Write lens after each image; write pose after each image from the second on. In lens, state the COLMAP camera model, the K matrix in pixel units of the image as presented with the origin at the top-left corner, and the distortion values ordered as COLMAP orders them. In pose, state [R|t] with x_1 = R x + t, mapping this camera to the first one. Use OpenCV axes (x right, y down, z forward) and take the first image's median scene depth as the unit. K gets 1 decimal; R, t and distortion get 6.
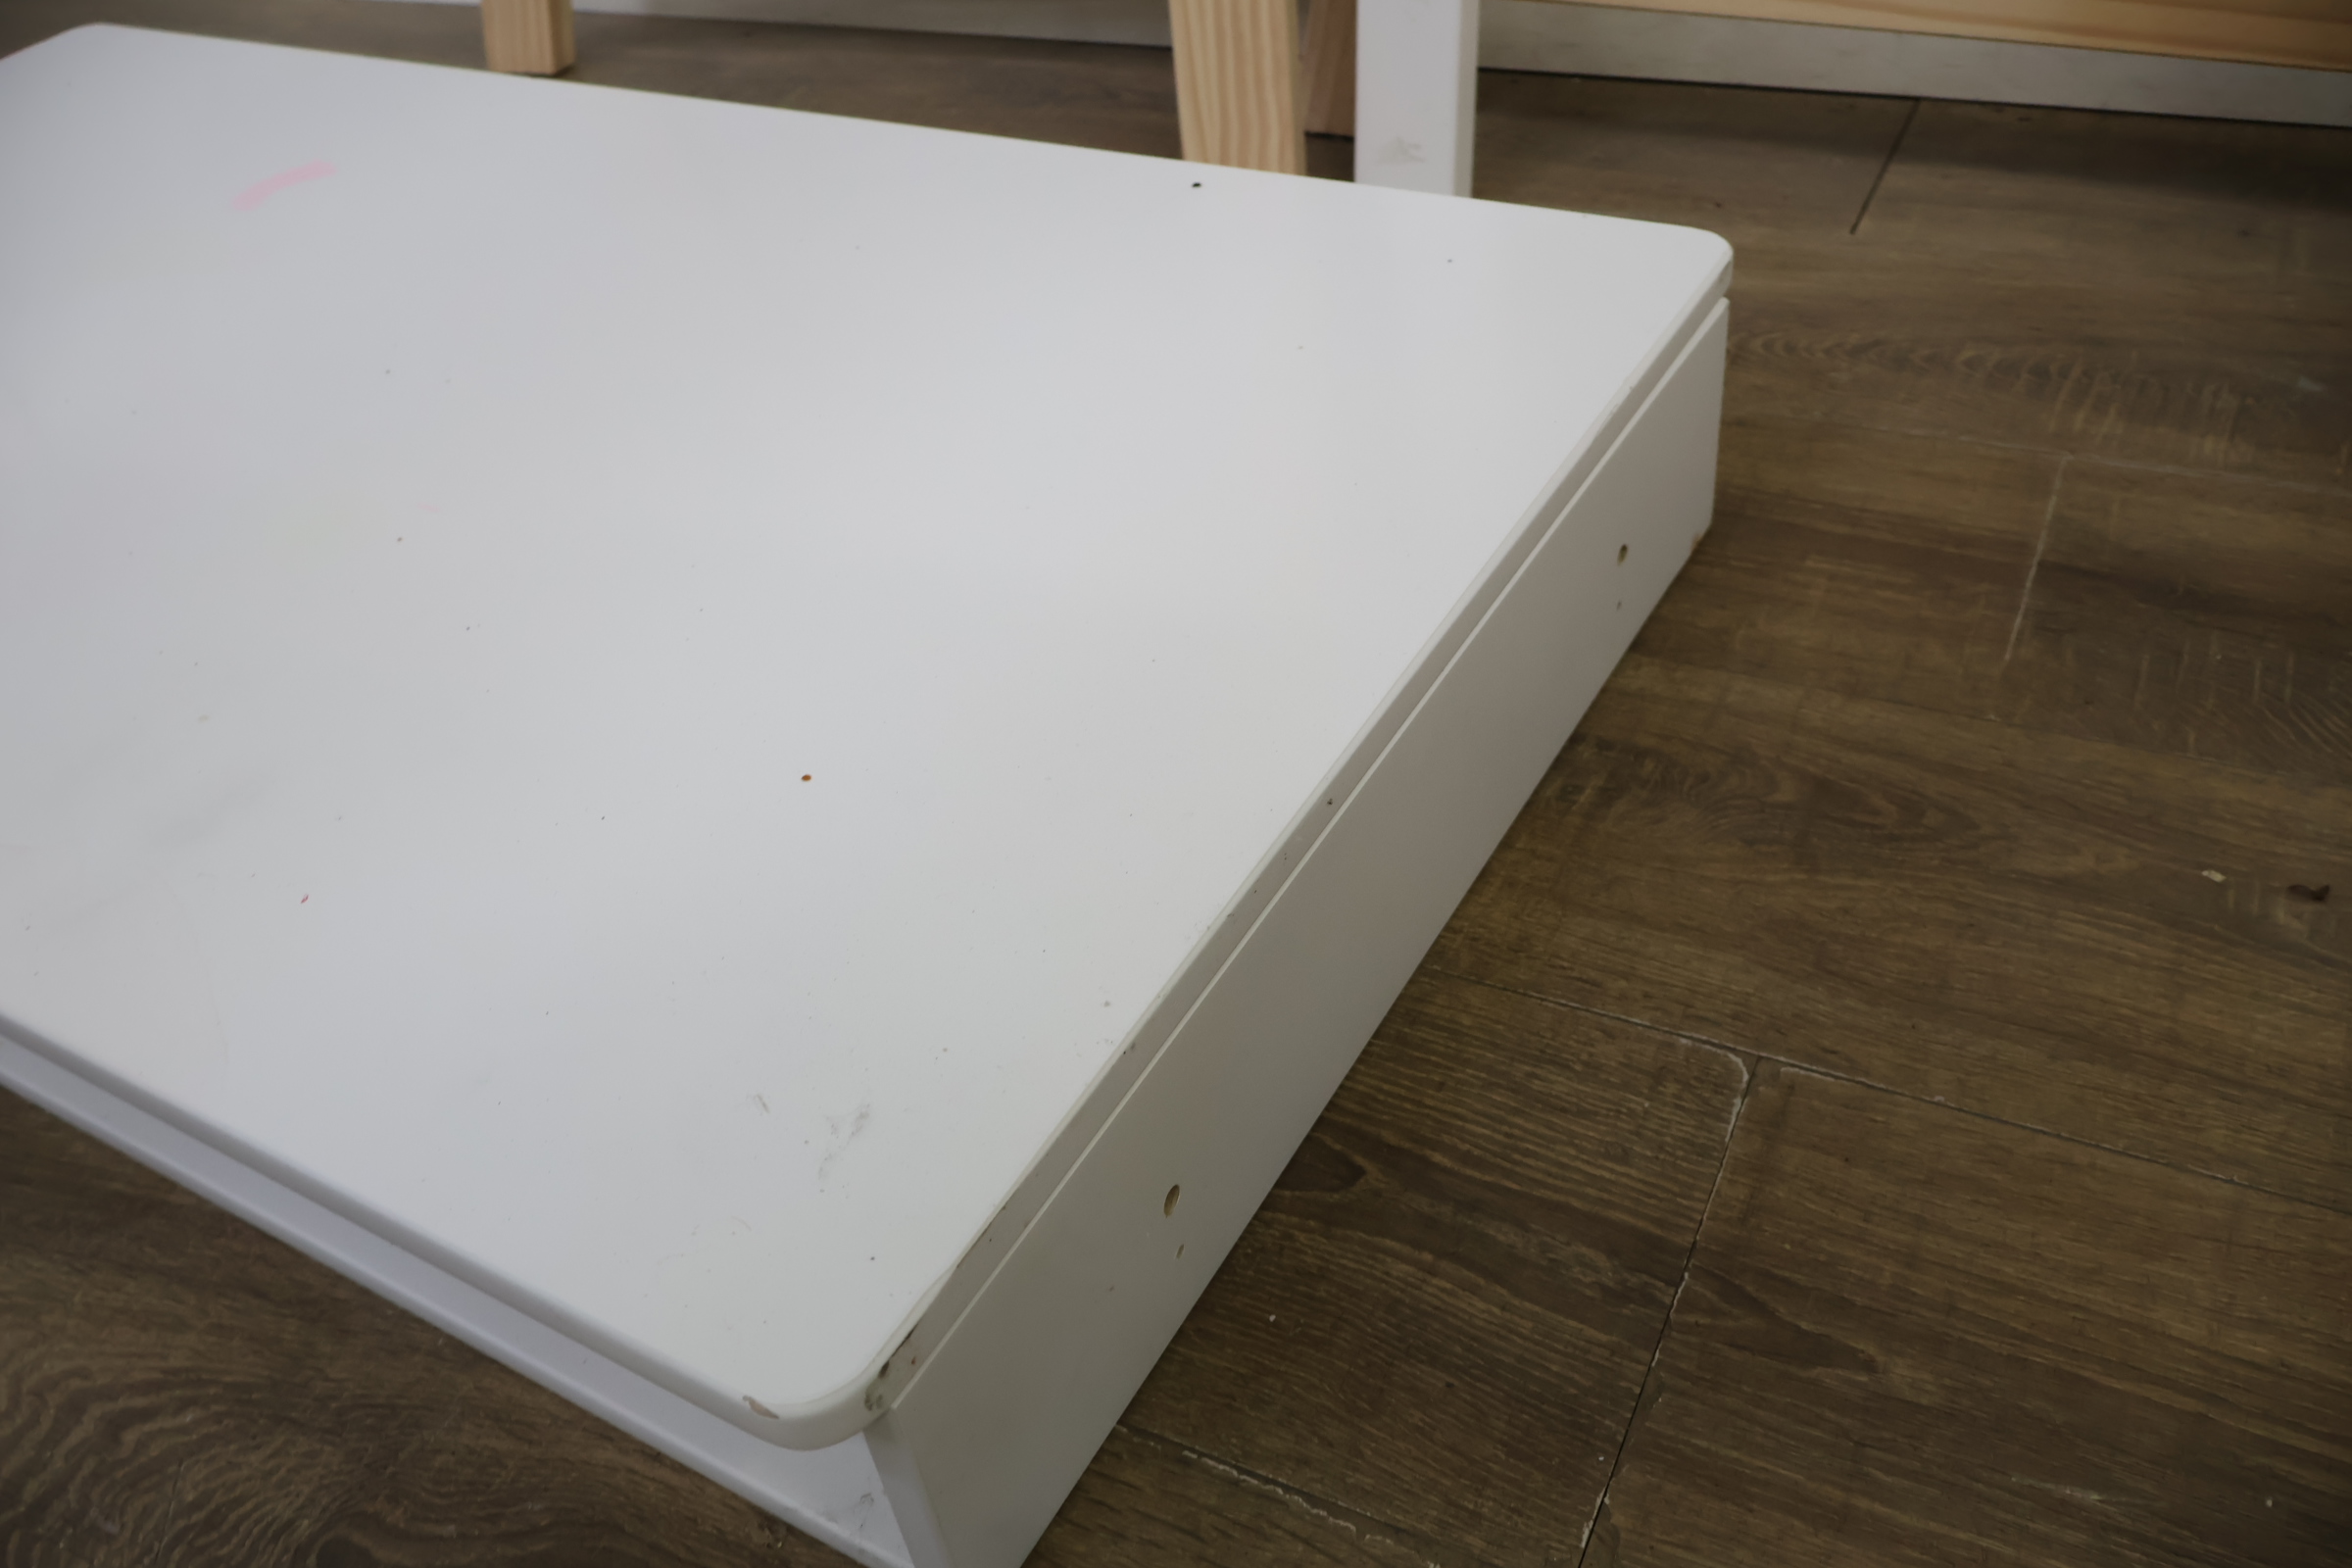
lens RADIAL K [[1860.1, 0, 1174.1], [0, 1860.1, 782.8], [0, 0, 1]] dist [0.005068, 0.002230]
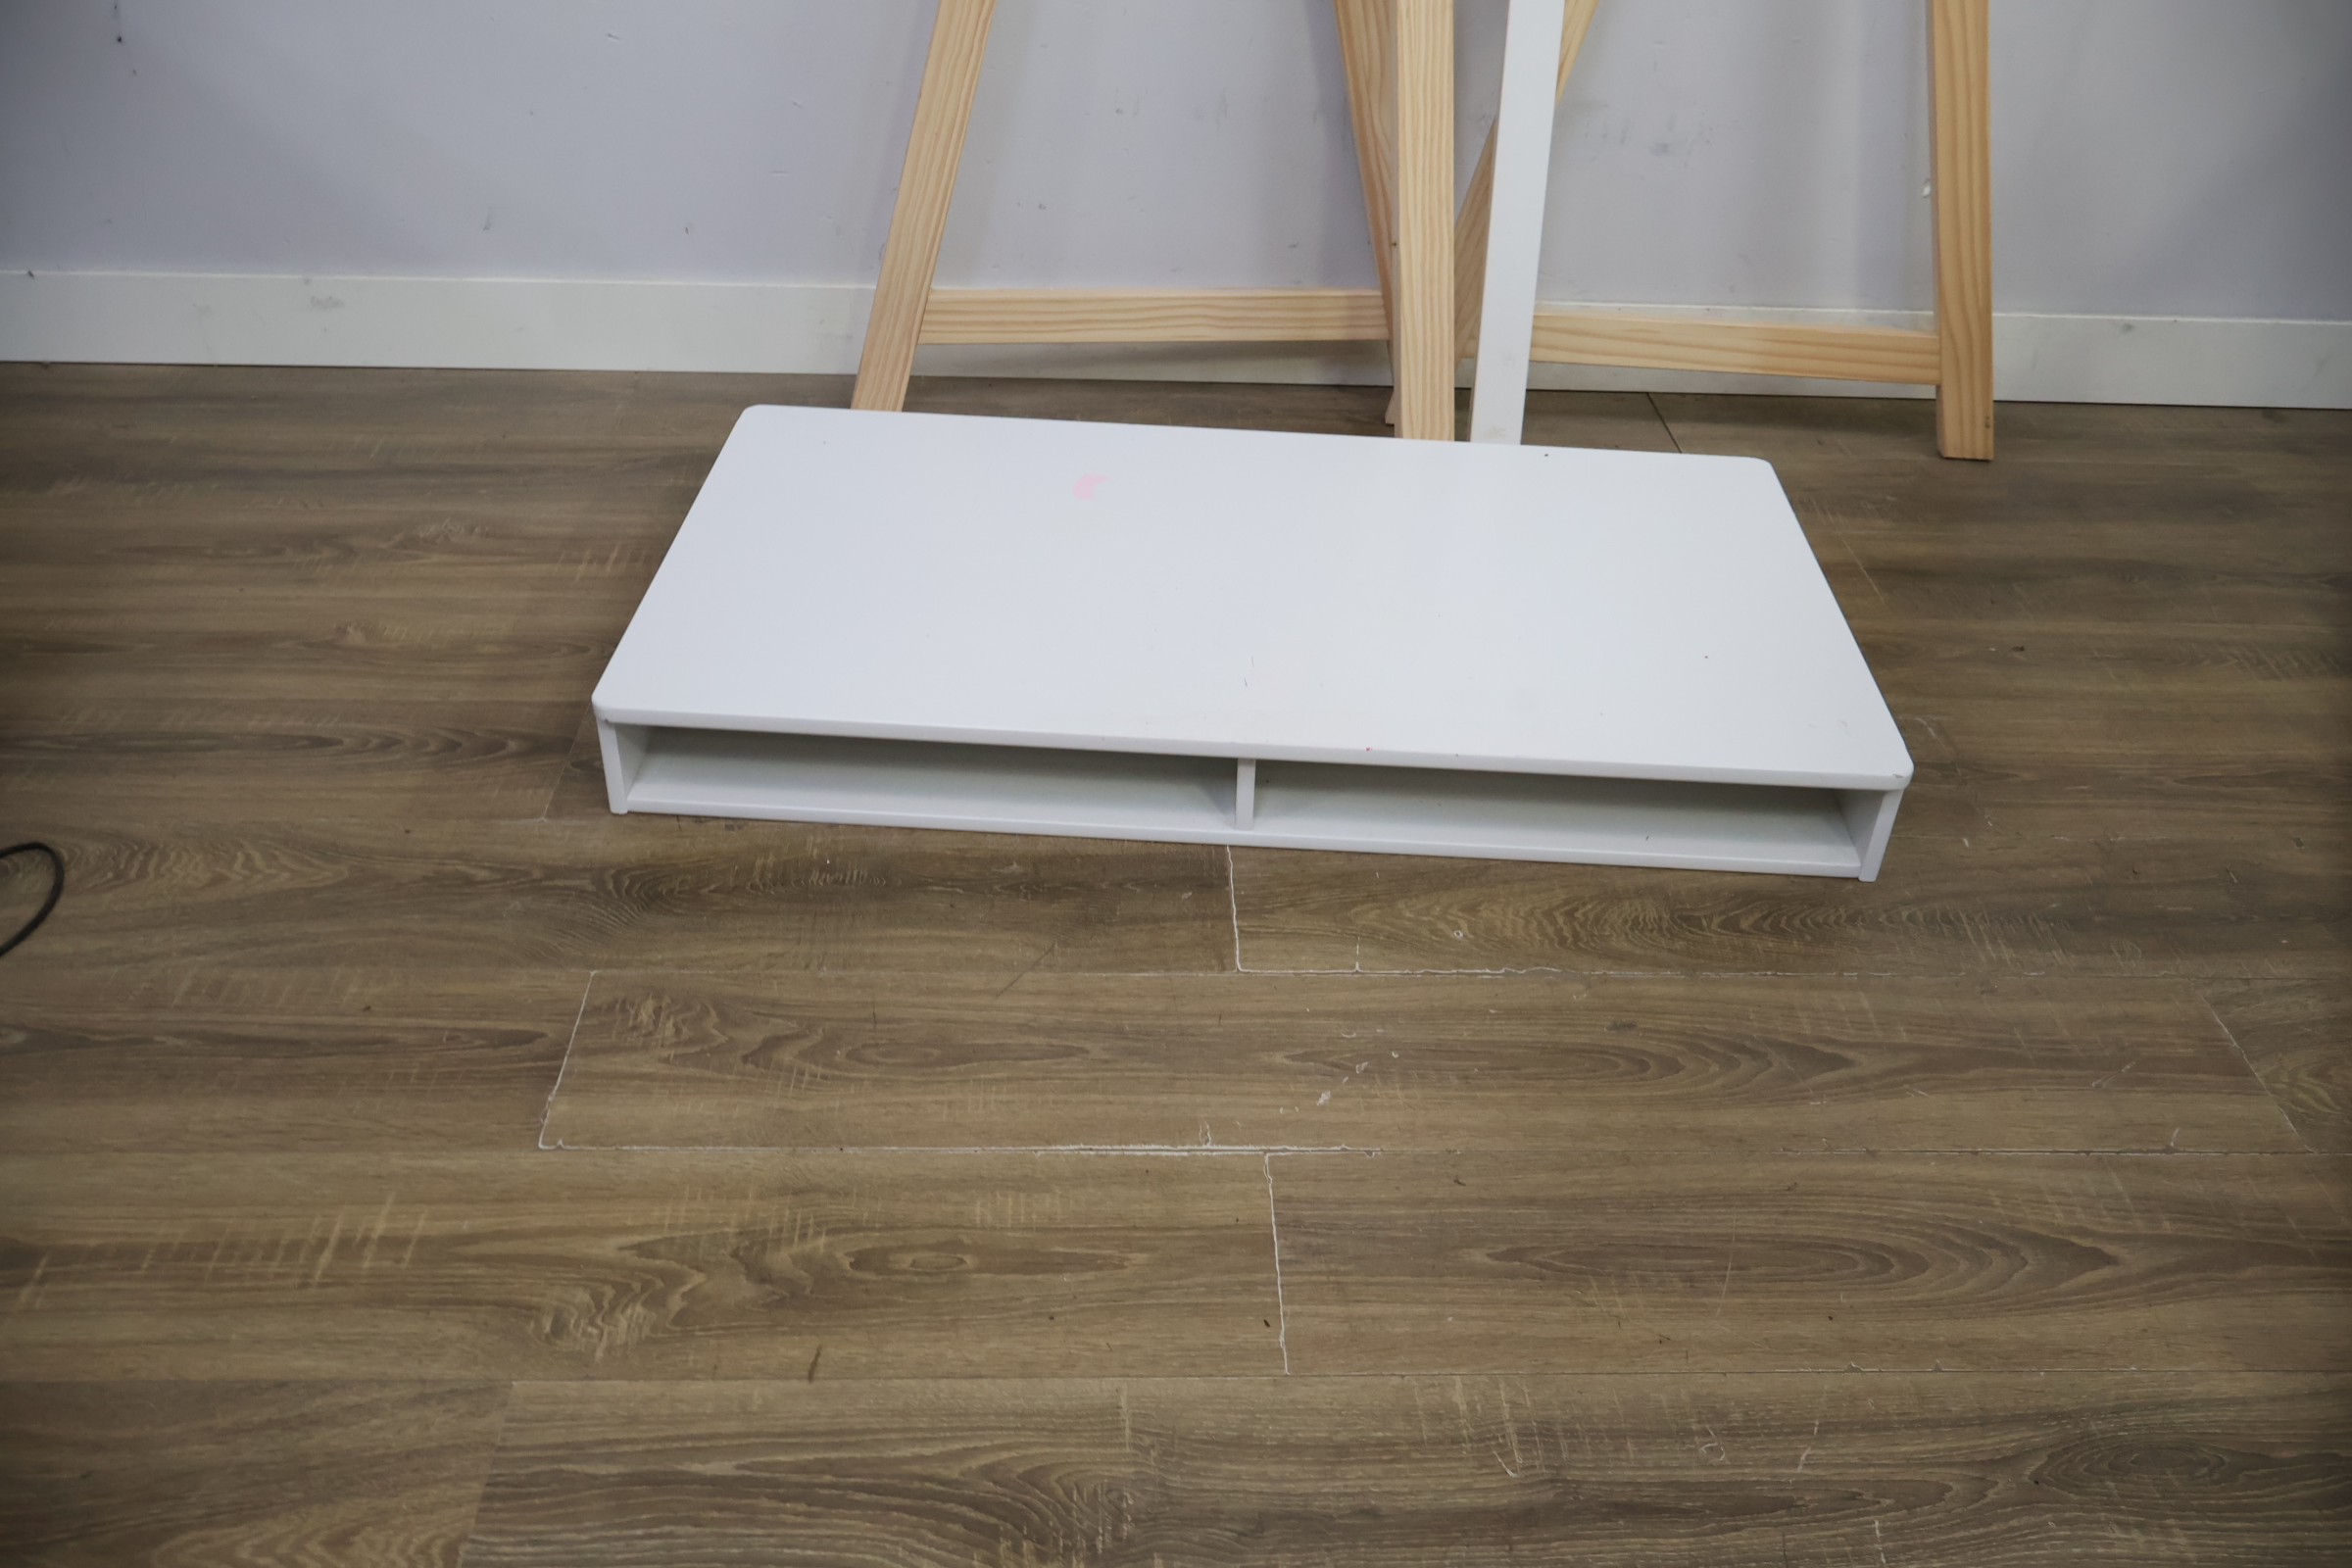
lens RADIAL K [[1965.9, 0, 1178.3], [0, 1965.9, 786.0], [0, 0, 1]] dist [-0.013200, 0.001442]
pose [[0.859132, -0.143180, 0.491316, -1.362185], [0.207704, 0.974991, -0.079066, 0.153592], [-0.467708, 0.169977, 0.867385, -0.687657]]
